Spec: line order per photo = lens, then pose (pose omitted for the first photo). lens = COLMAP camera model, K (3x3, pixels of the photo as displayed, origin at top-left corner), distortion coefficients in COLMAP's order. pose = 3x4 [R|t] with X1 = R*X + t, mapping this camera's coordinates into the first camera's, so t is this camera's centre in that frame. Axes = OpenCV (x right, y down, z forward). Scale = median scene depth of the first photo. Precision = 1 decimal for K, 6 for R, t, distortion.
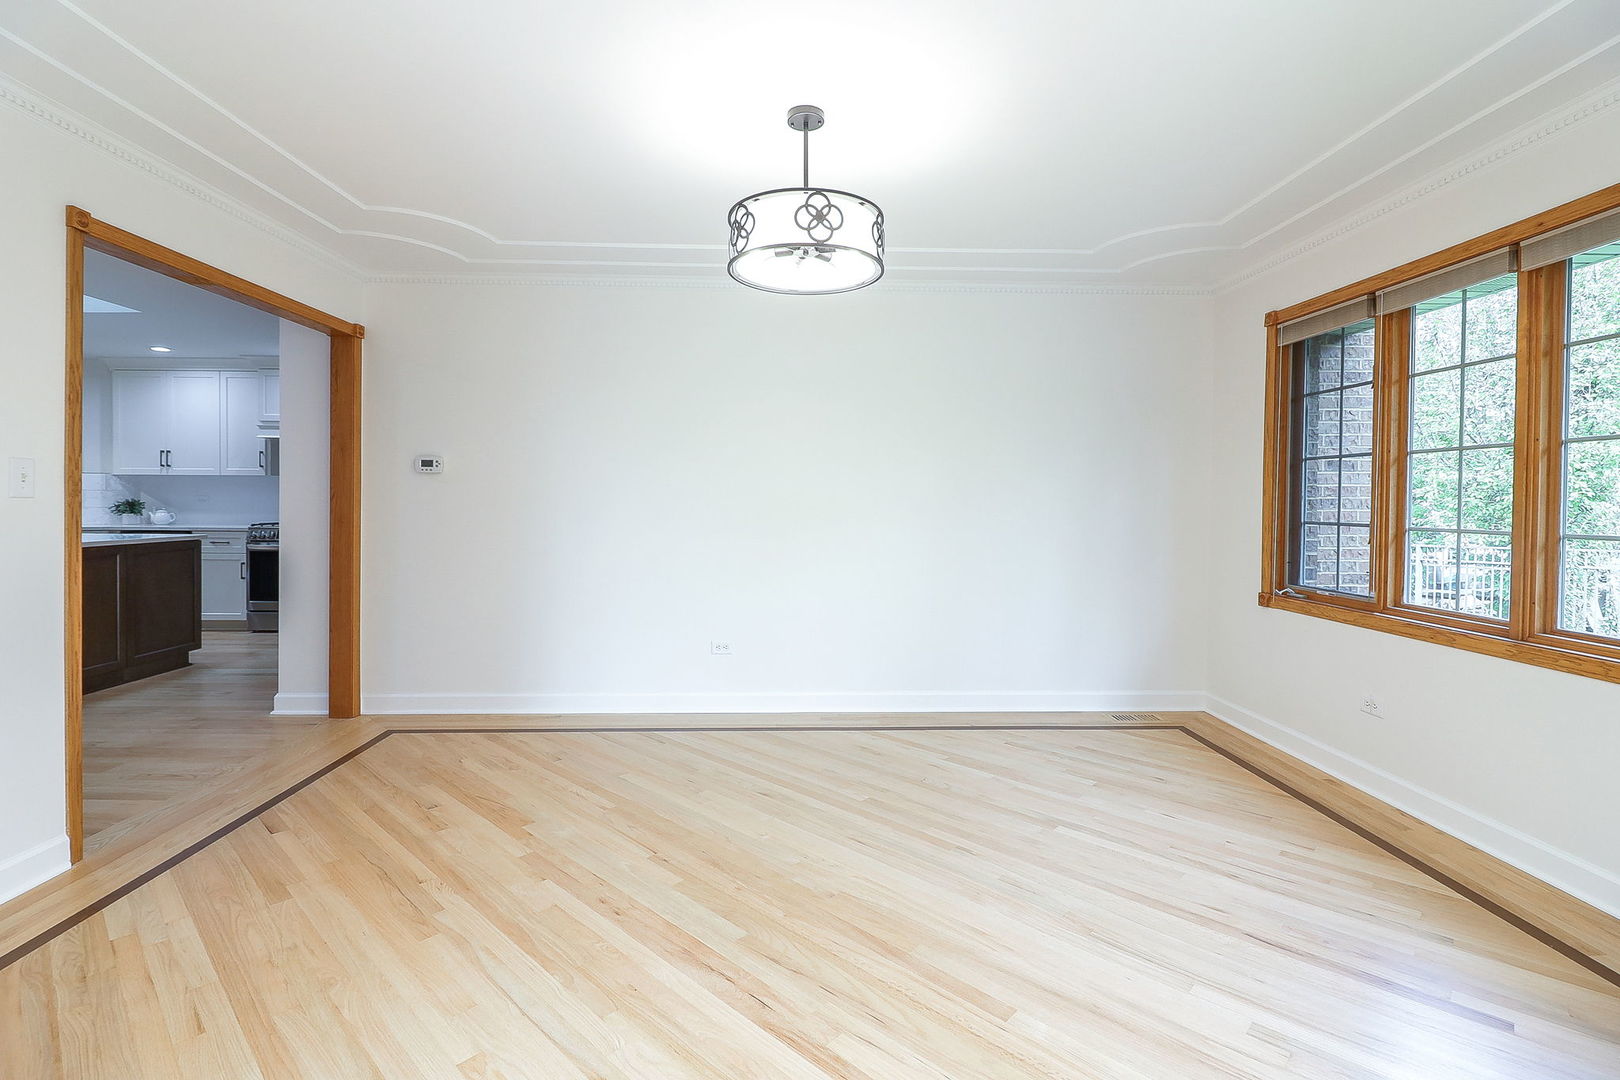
lens RADIAL K [[752.4, 0, 815.8], [0, 752.4, 505.1], [0, 0, 1]] dist [-0.017361, -0.000194]
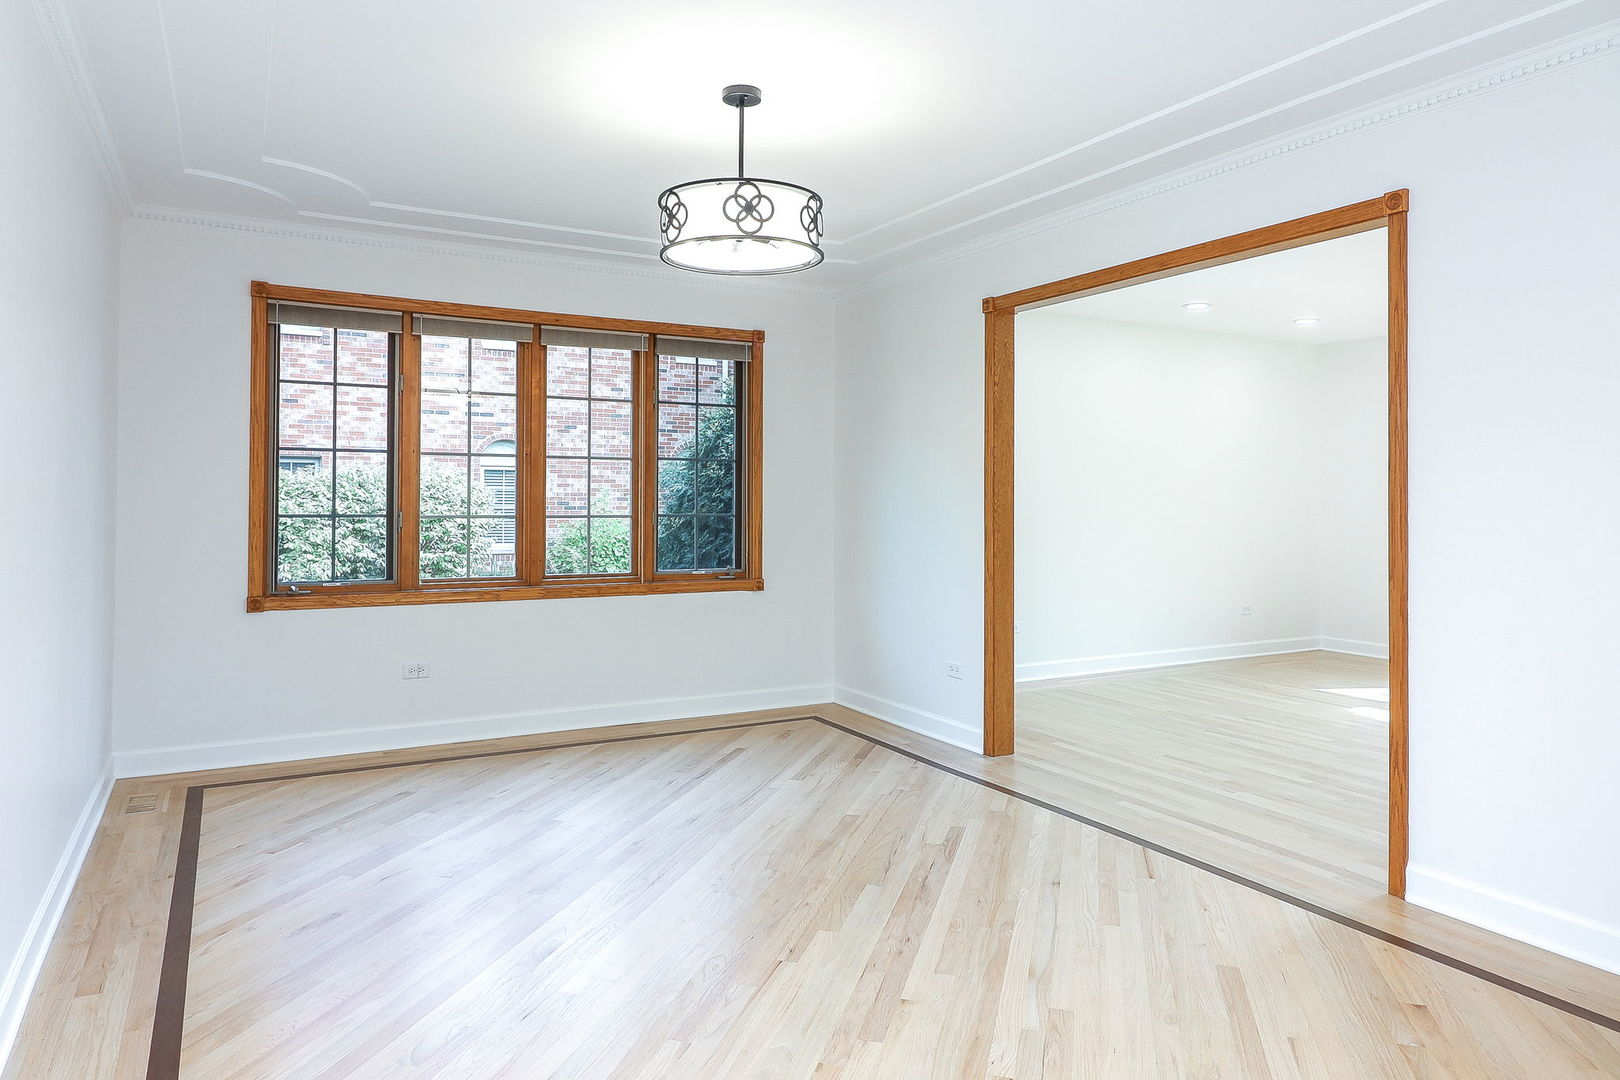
lens RADIAL K [[1021.2, 0, 814.7], [0, 1021.2, 489.2], [0, 0, 1]] dist [-0.047014, 0.000000]
pose [[-0.459607, -0.002606, 0.888118, -0.953128], [0.001875, 0.999991, 0.003905, -0.017411], [-0.888120, 0.003460, -0.459598, 1.200646]]
